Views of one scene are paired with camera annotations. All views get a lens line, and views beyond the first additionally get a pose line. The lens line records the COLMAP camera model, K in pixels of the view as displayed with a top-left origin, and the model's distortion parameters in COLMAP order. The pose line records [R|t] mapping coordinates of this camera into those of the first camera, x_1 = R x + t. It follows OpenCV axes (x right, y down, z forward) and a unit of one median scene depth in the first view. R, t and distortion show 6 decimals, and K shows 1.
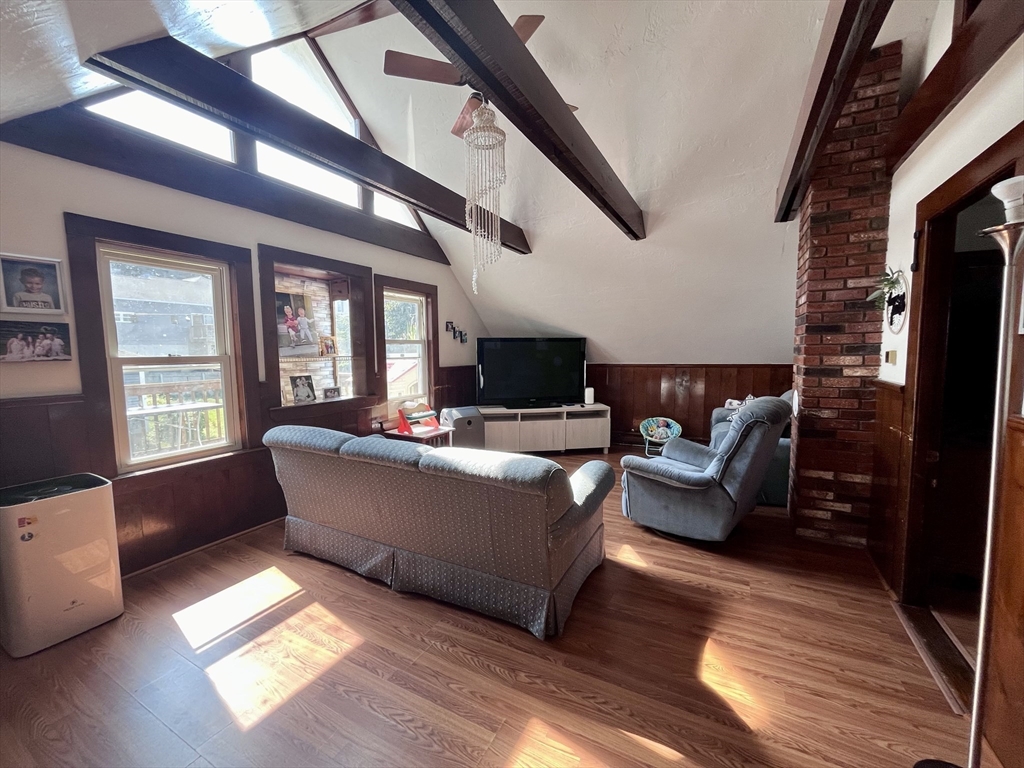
lens RADIAL K [[412.1, 0, 512.0], [0, 412.1, 384.0], [0, 0, 1]] dist [-0.000217, -0.000016]
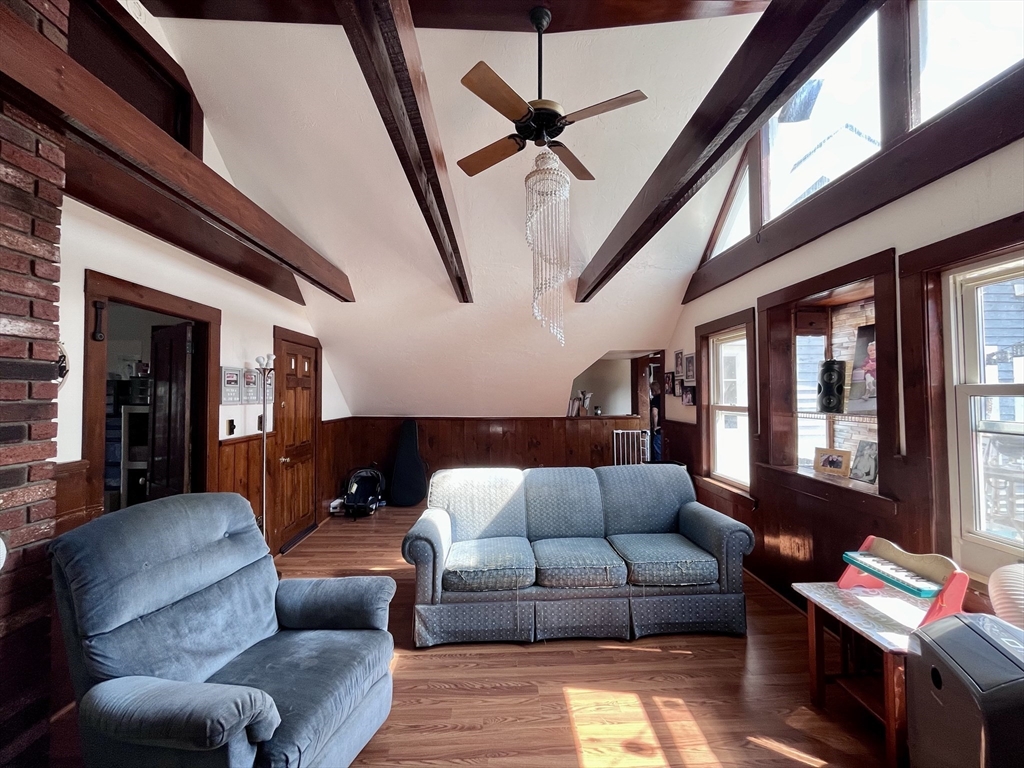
lens RADIAL K [[412.1, 0, 512.0], [0, 412.1, 384.0], [0, 0, 1]] dist [-0.000217, -0.000016]
pose [[-0.859044, 0.004560, -0.511882, 0.345073], [-0.028918, 0.997931, 0.057420, -0.139519], [0.511085, 0.064129, -0.857135, 1.294149]]
